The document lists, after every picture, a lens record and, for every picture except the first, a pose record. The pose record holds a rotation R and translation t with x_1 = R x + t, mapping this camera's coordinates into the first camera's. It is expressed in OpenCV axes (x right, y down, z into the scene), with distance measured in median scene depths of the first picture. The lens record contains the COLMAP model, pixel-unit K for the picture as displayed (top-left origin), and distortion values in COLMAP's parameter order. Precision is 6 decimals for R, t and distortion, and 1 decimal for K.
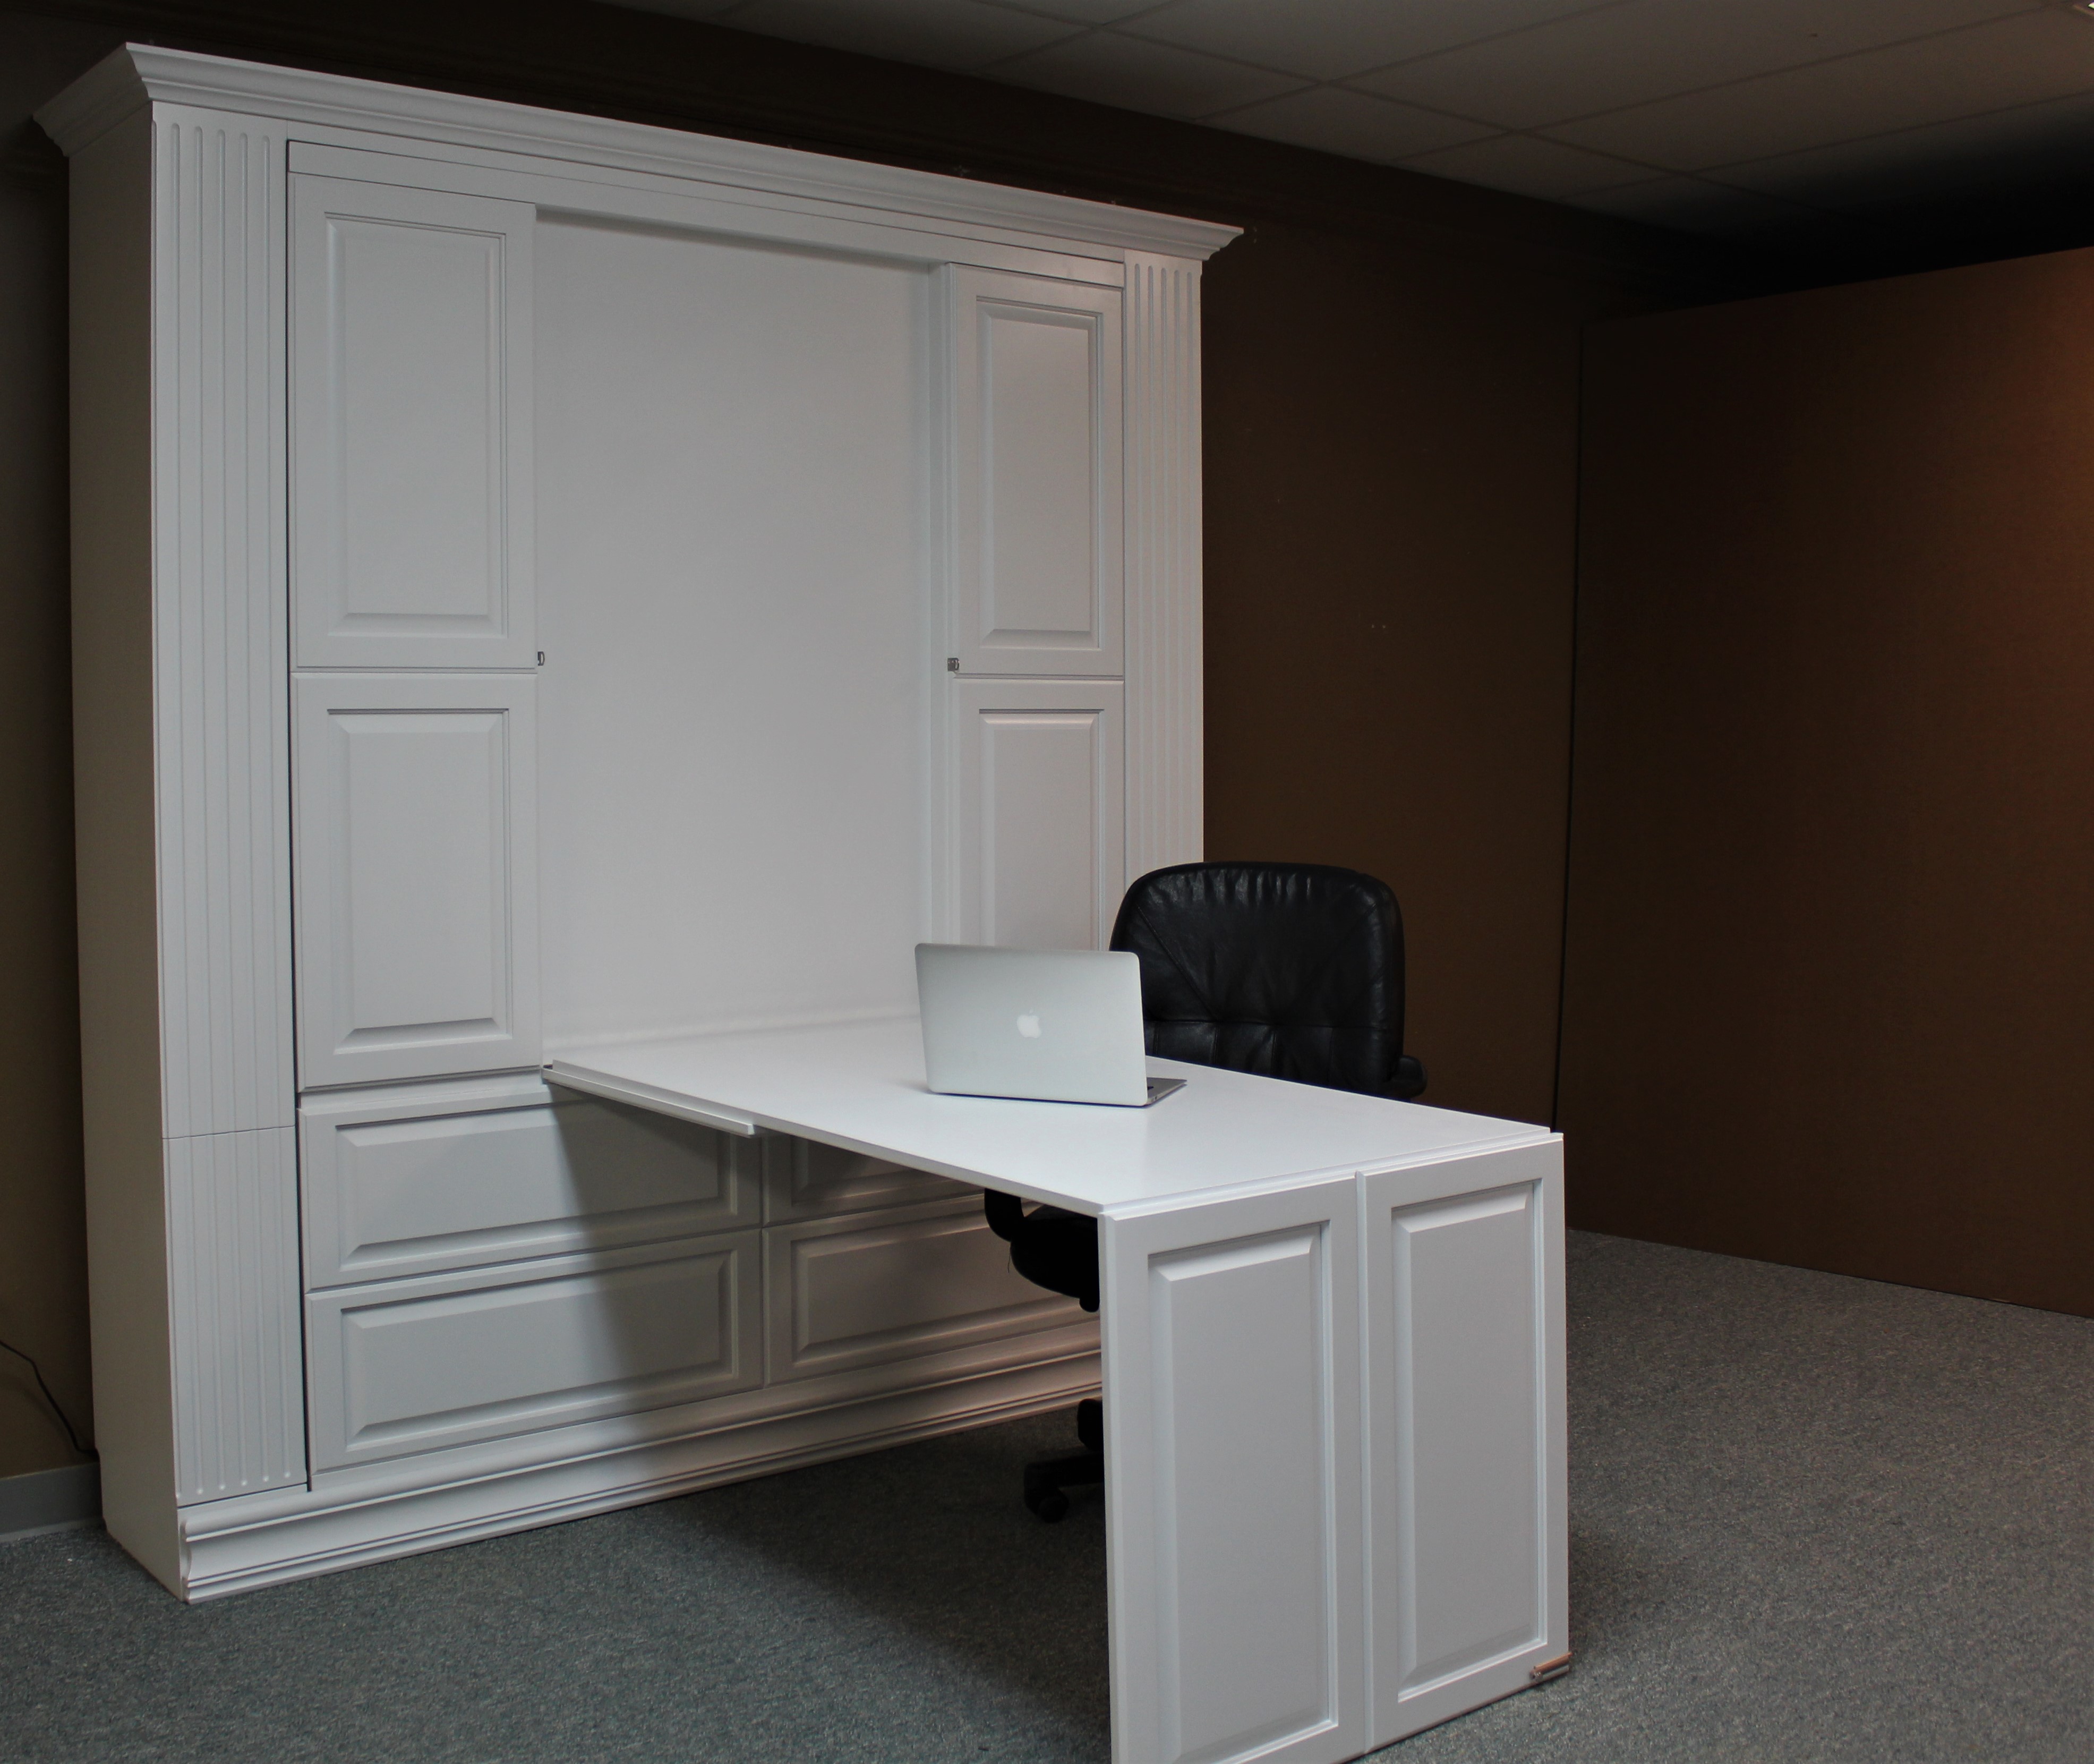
lens RADIAL K [[2411.6, 0, 1052.3], [0, 2411.6, 834.1], [0, 0, 1]] dist [-0.157000, 0.139220]
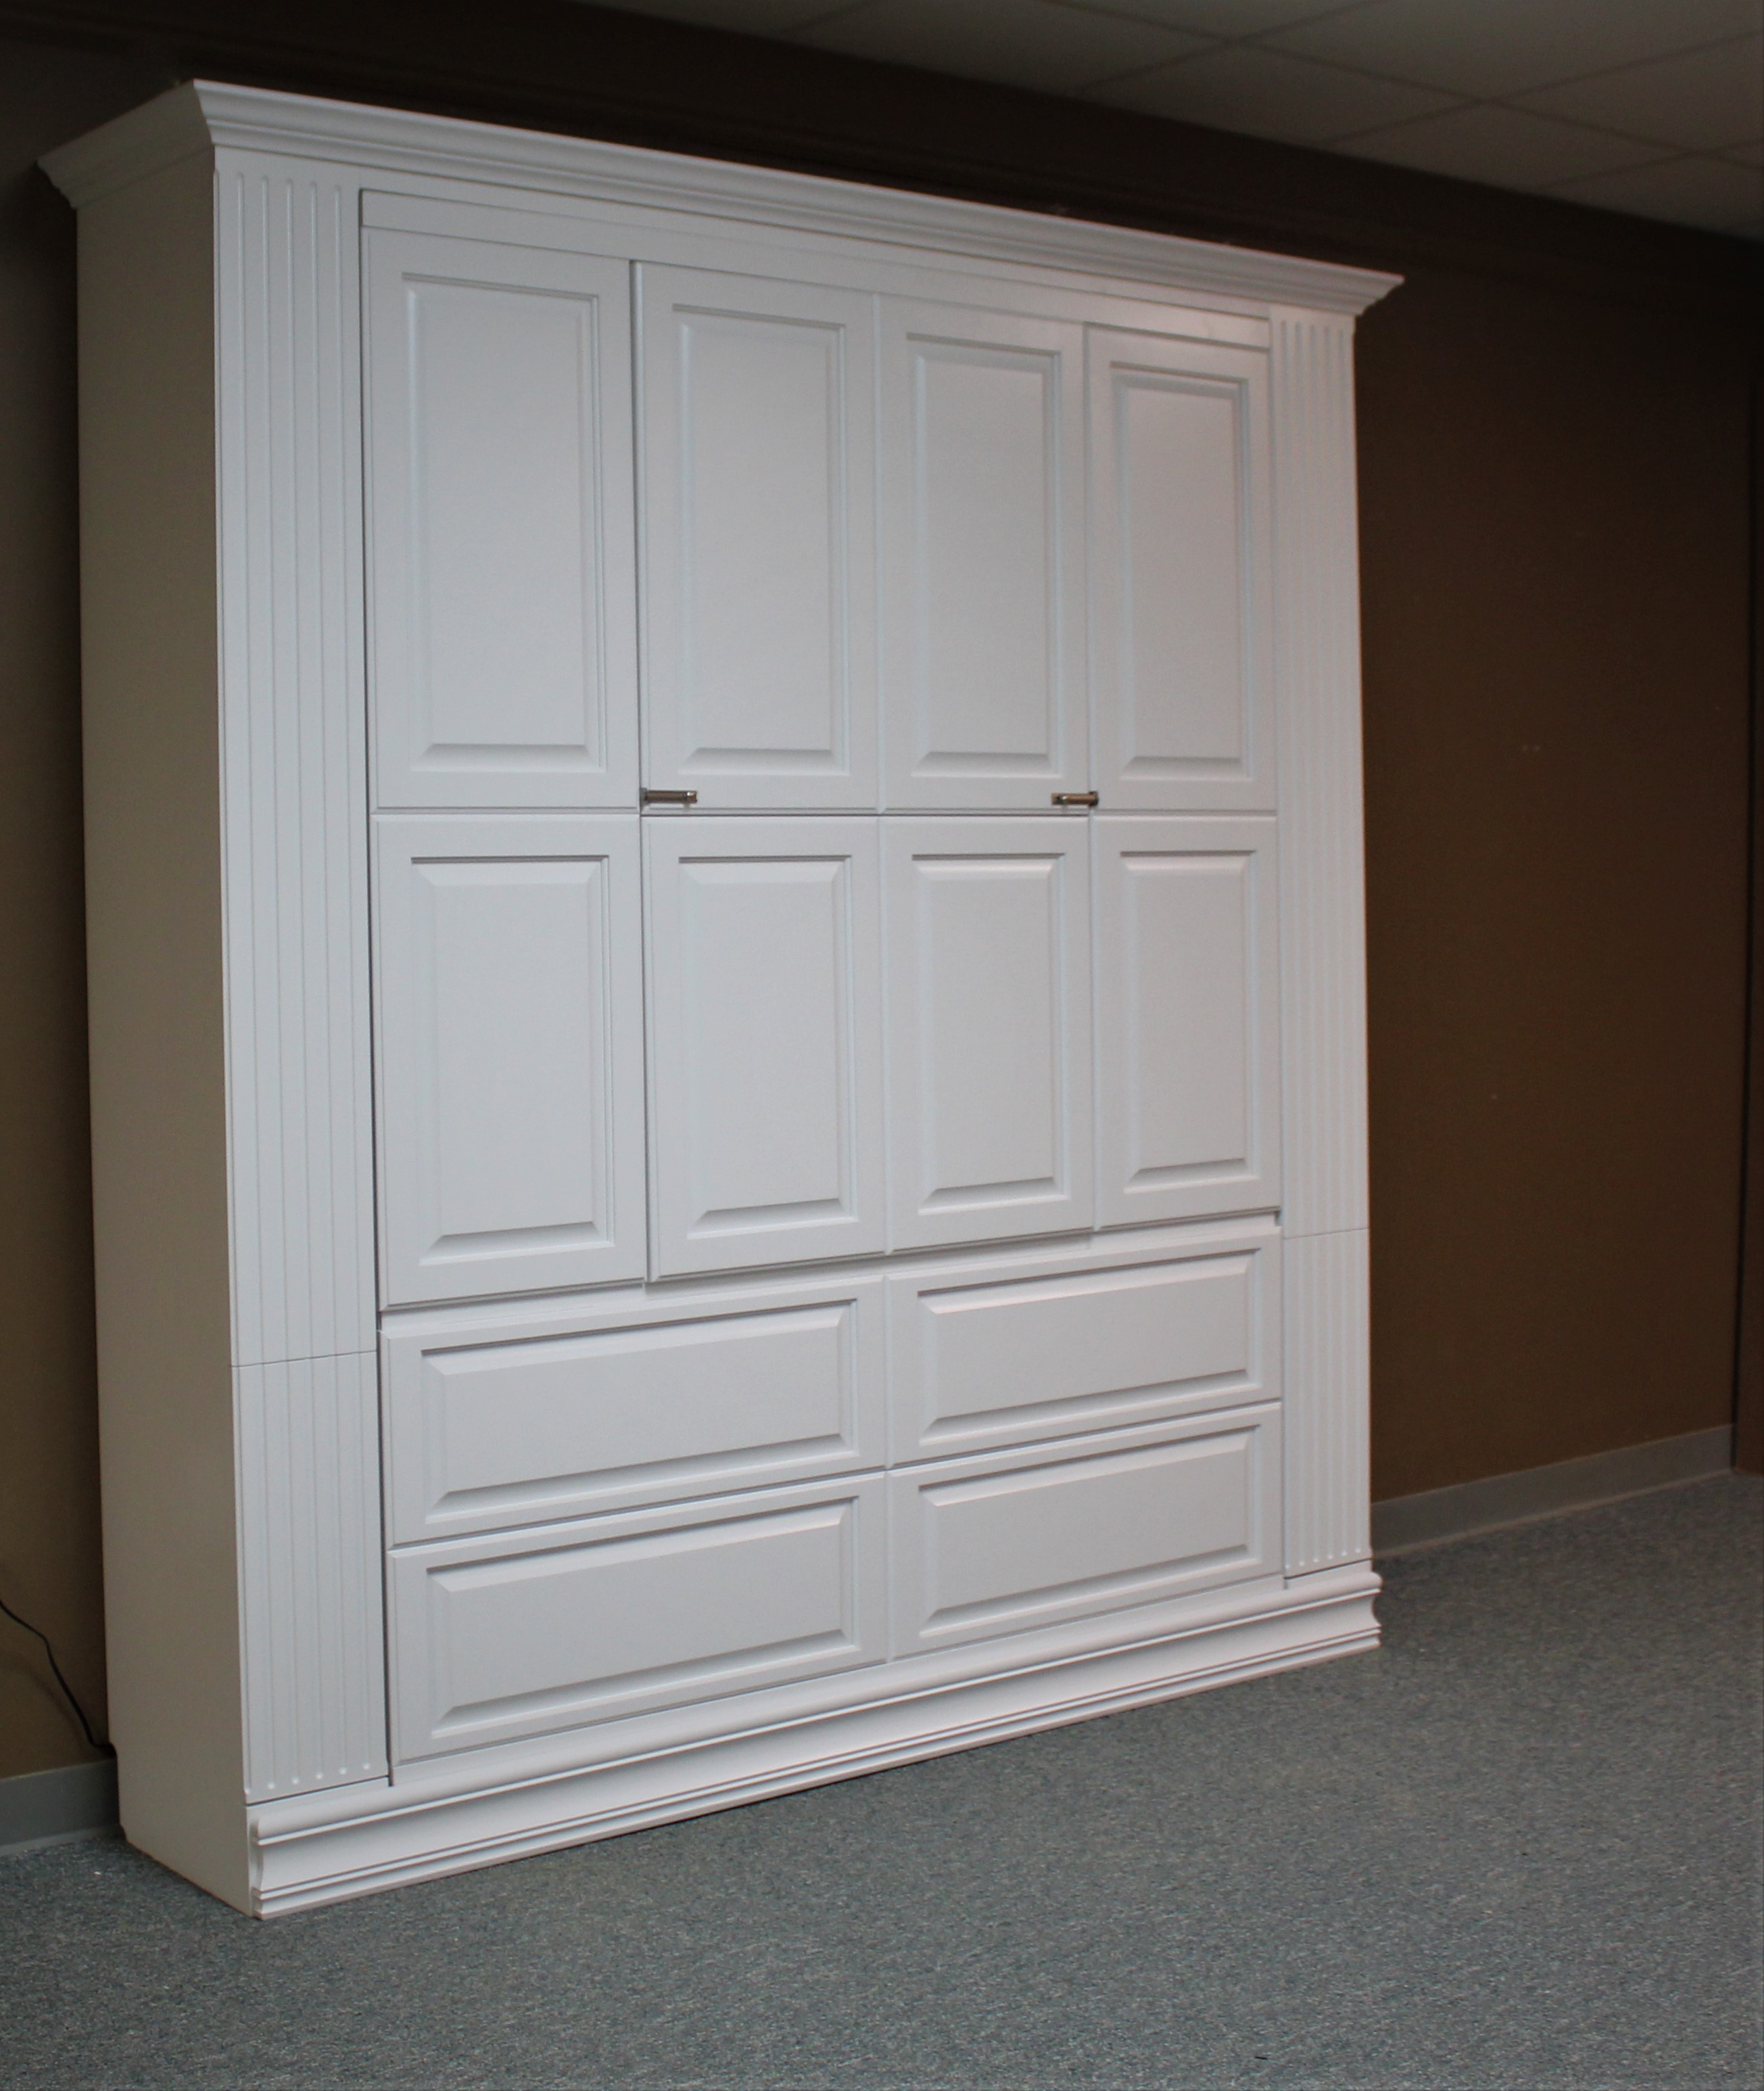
lens RADIAL K [[3085.7, 0, 873.1], [0, 3085.7, 933.3], [0, 0, 1]] dist [-0.141963, 0.110548]
pose [[0.999891, -0.011175, -0.009660, -0.132032], [0.010912, 0.999580, -0.026856, 0.005761], [0.009956, 0.026748, 0.999593, -0.095510]]
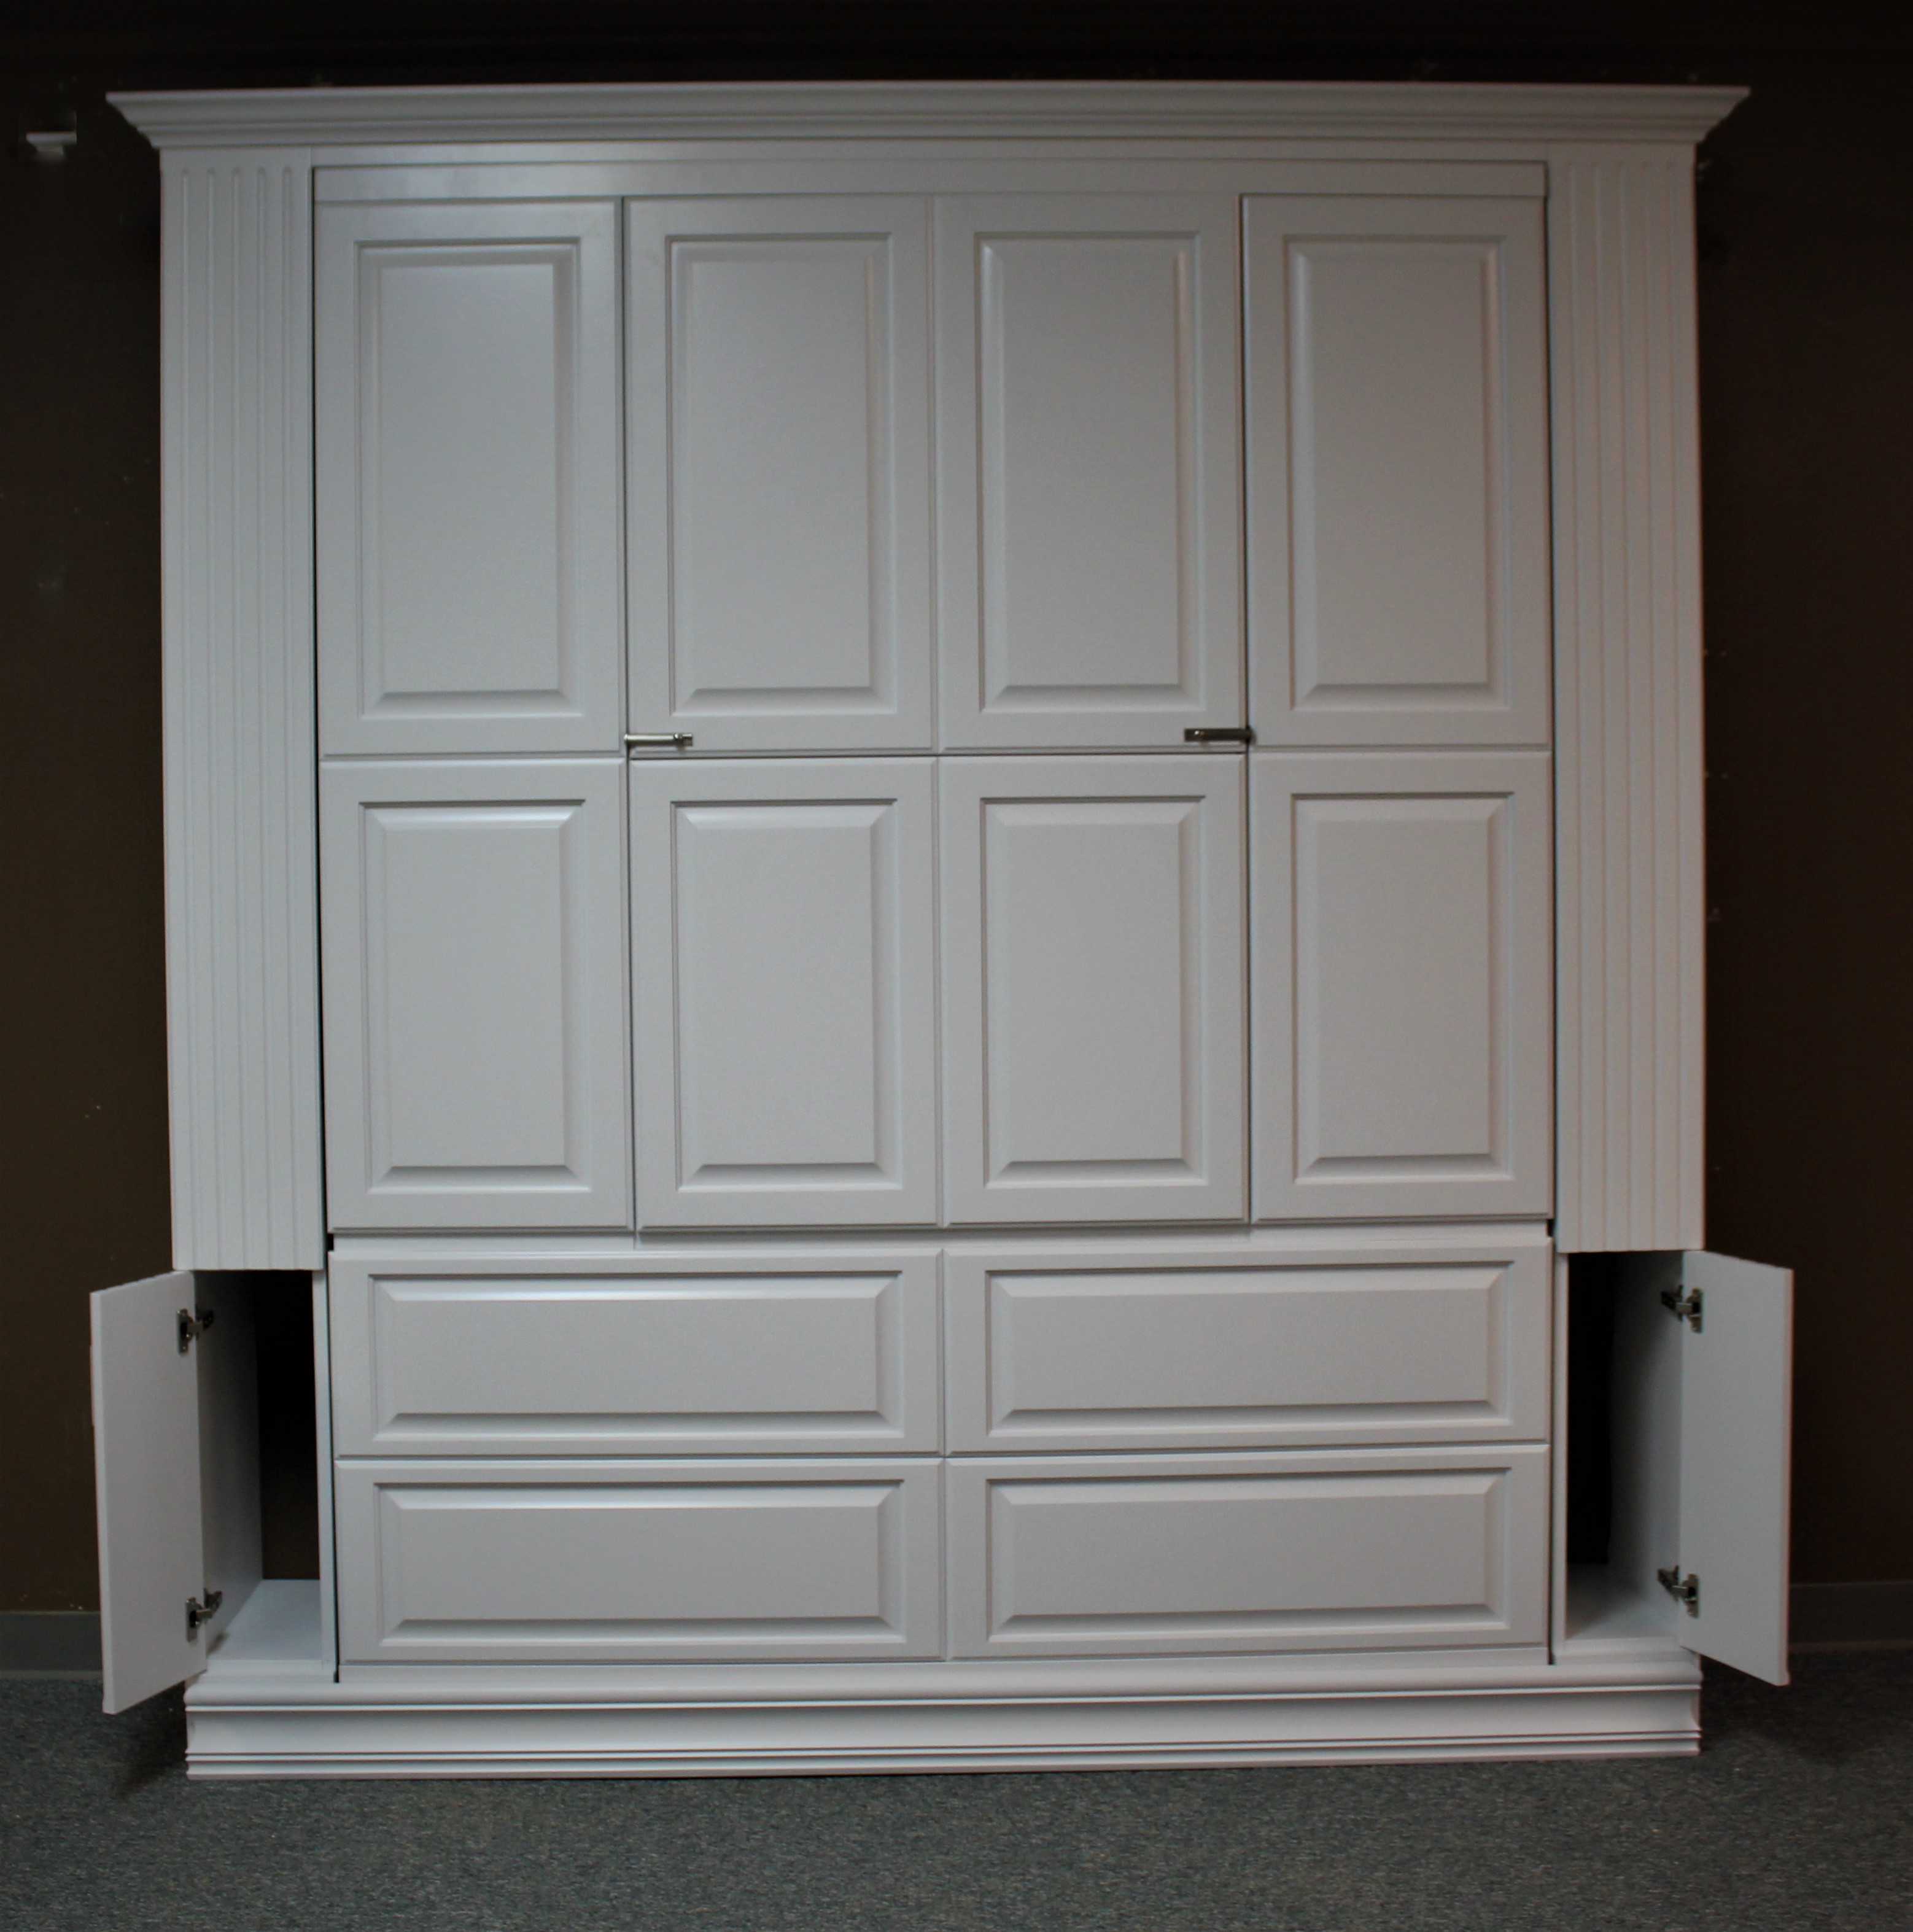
lens RADIAL K [[2604.8, 0, 946.8], [0, 2604.8, 863.9], [0, 0, 1]] dist [-0.122429, 0.046949]
pose [[0.786778, 0.006102, -0.617206, 0.467767], [-0.020883, 0.999642, -0.016737, -0.018398], [0.616883, 0.026058, 0.786623, 0.383554]]
